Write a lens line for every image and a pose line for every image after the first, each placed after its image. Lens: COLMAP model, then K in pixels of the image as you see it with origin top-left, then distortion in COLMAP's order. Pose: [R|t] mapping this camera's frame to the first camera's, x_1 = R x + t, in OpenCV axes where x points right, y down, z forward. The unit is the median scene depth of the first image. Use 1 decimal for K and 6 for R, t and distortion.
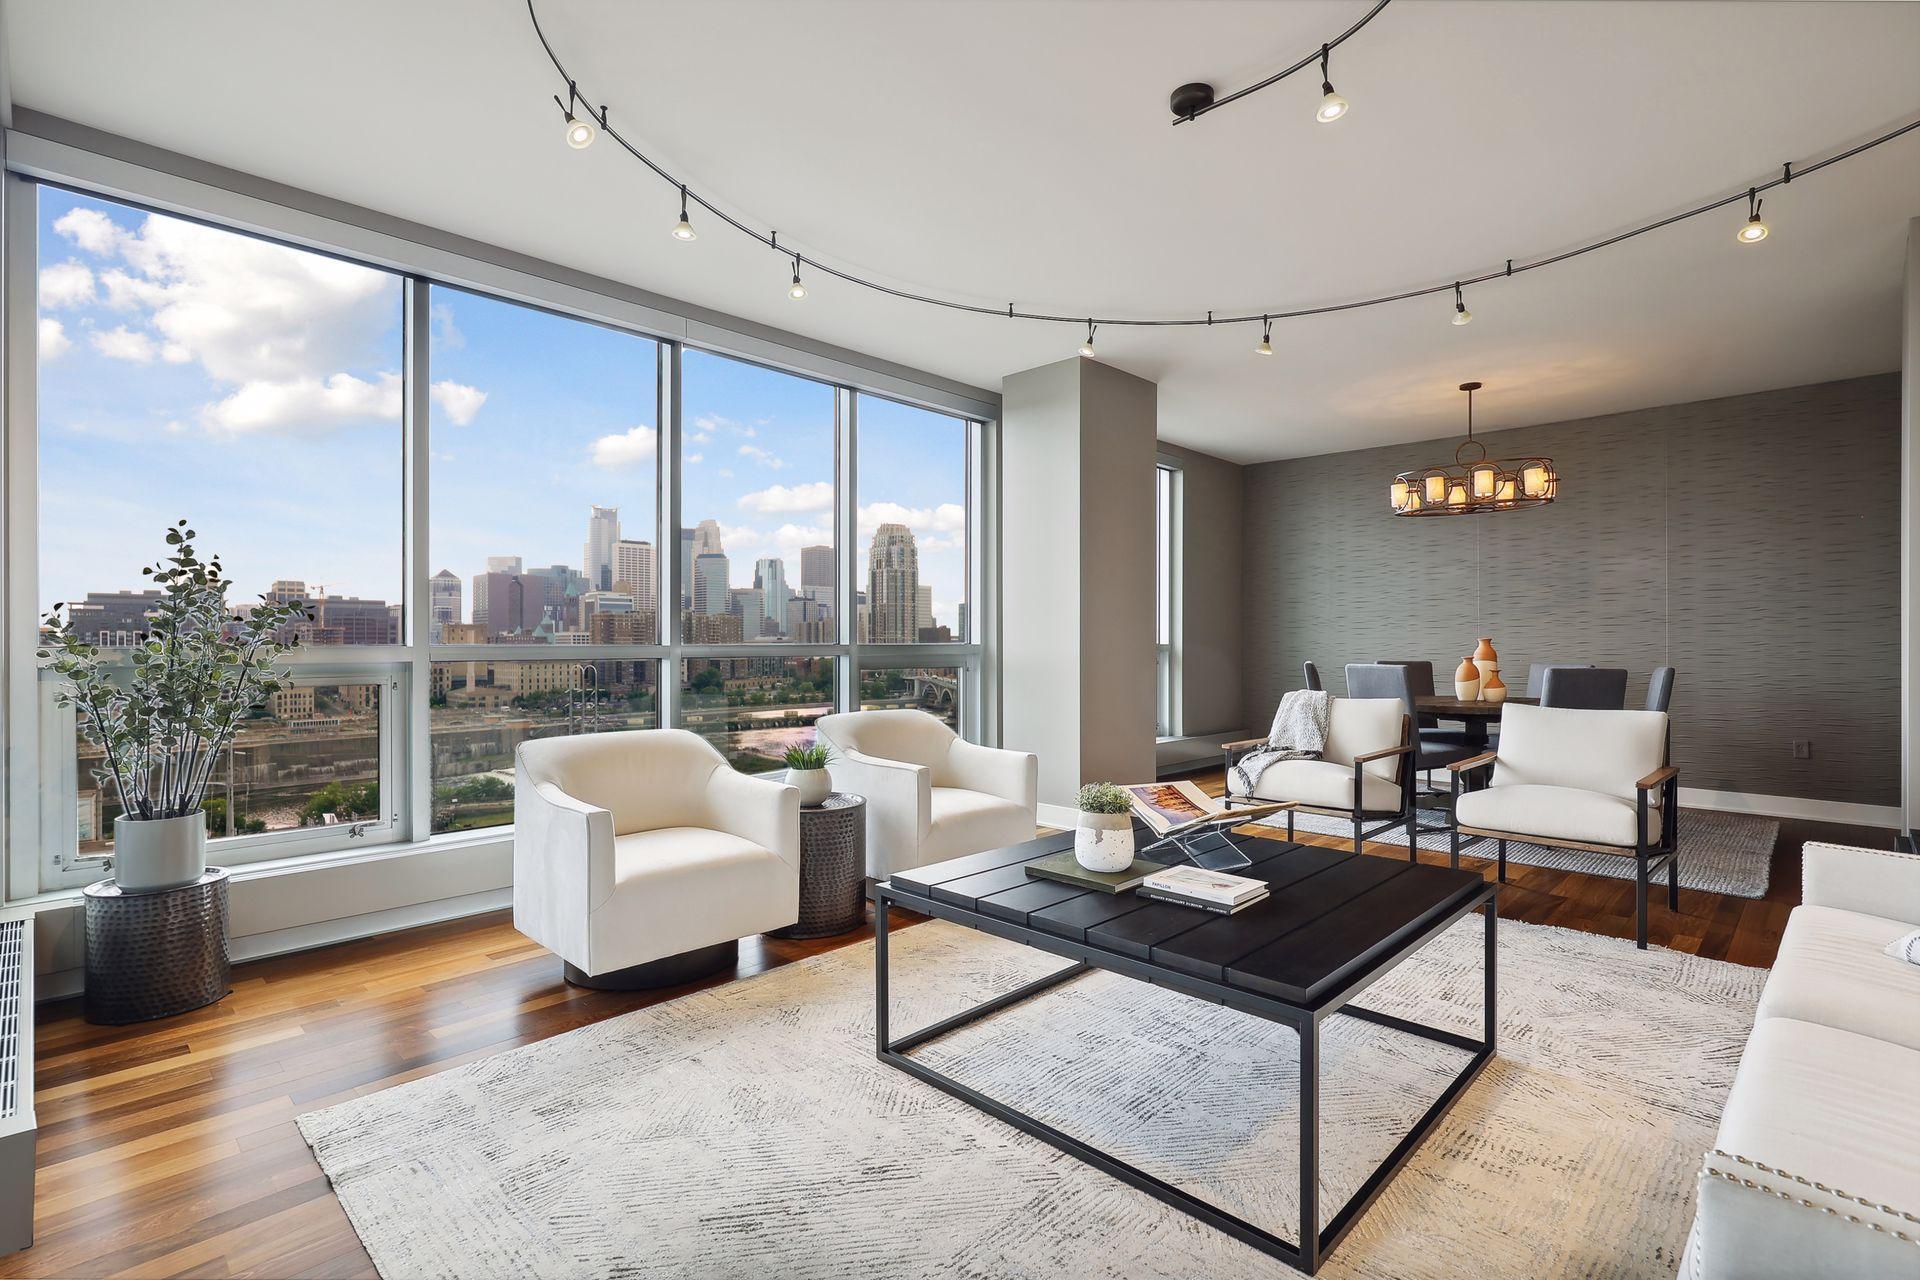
lens RADIAL K [[909.0, 0, 968.3], [0, 909.0, 647.6], [0, 0, 1]] dist [0.003741, -0.000479]
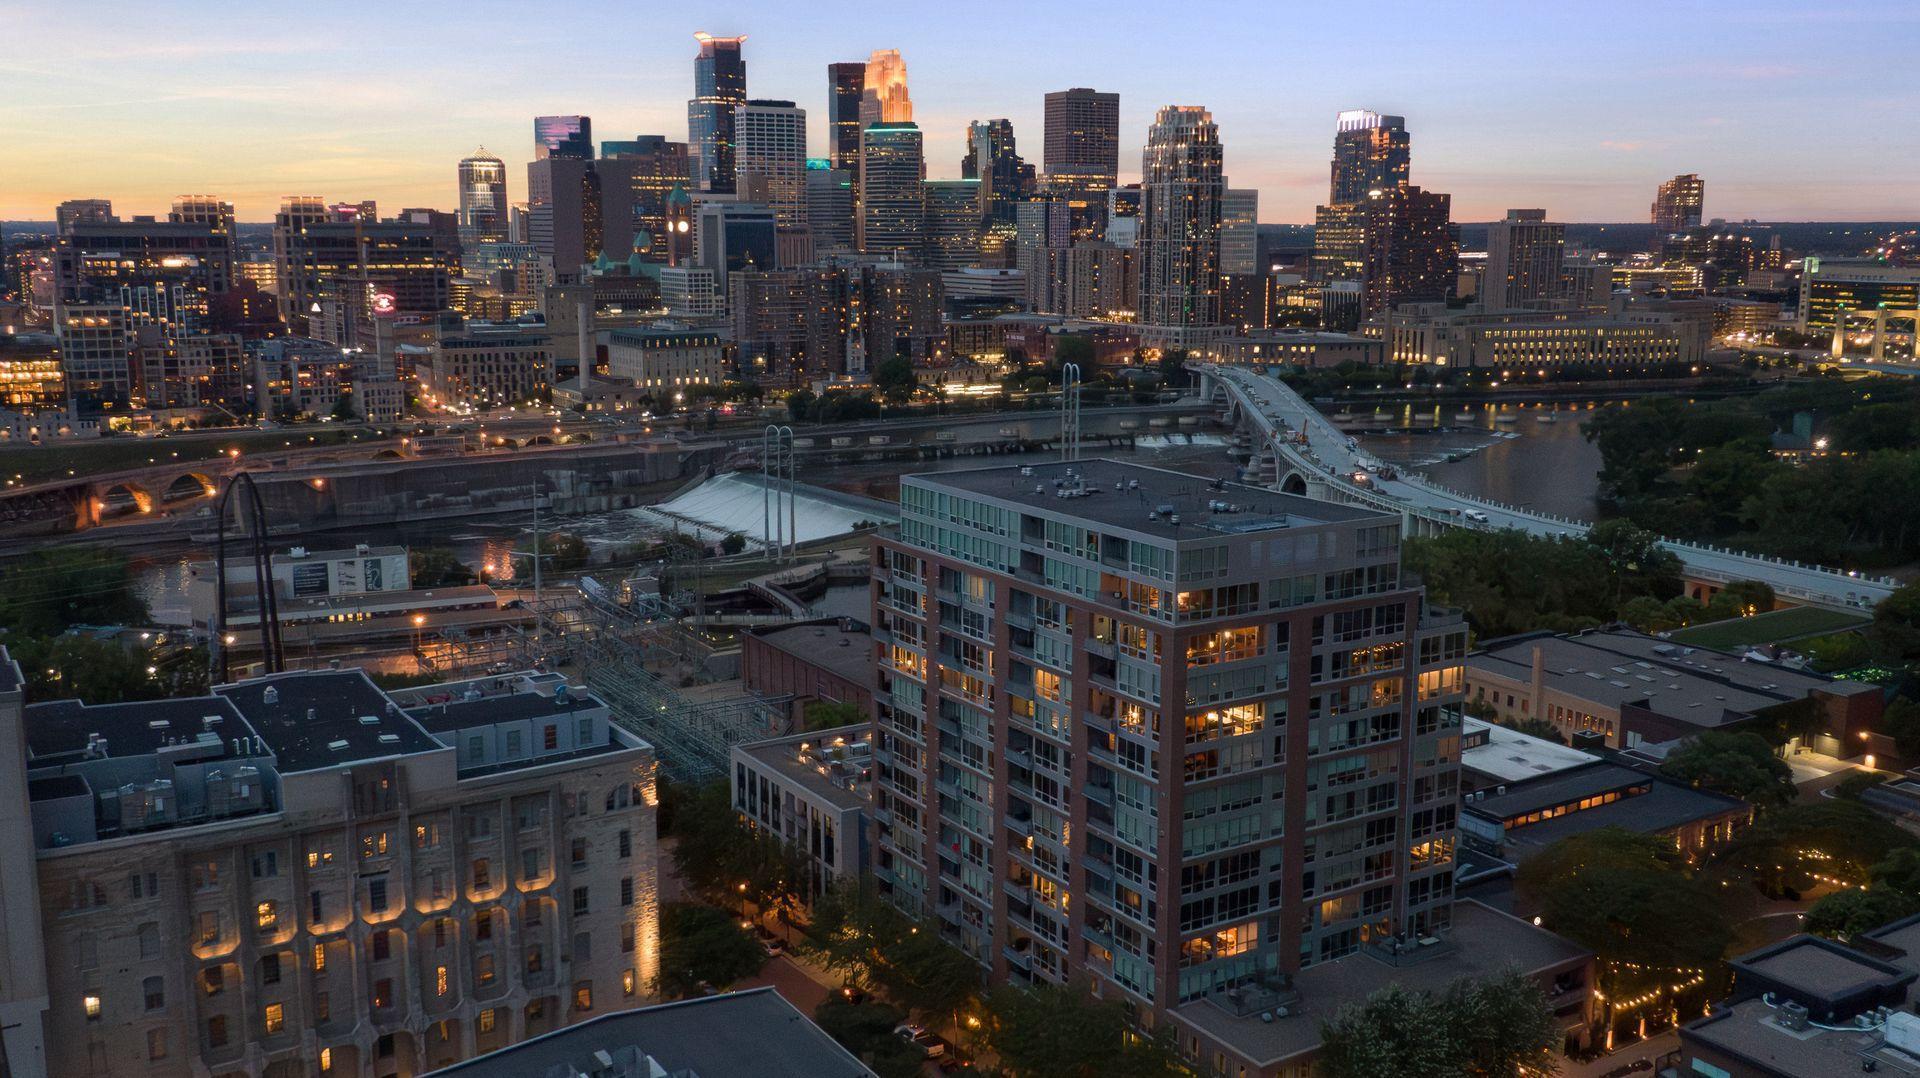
lens RADIAL K [[1644.3, 0, 954.4], [0, 1644.3, 537.0], [0, 0, 1]] dist [0.018318, 0.006368]
pose [[0.972004, 0.043272, -0.230946, 0.034496], [-0.004193, 0.985934, 0.167082, -0.034261], [0.234927, -0.161436, 0.958513, -0.137912]]
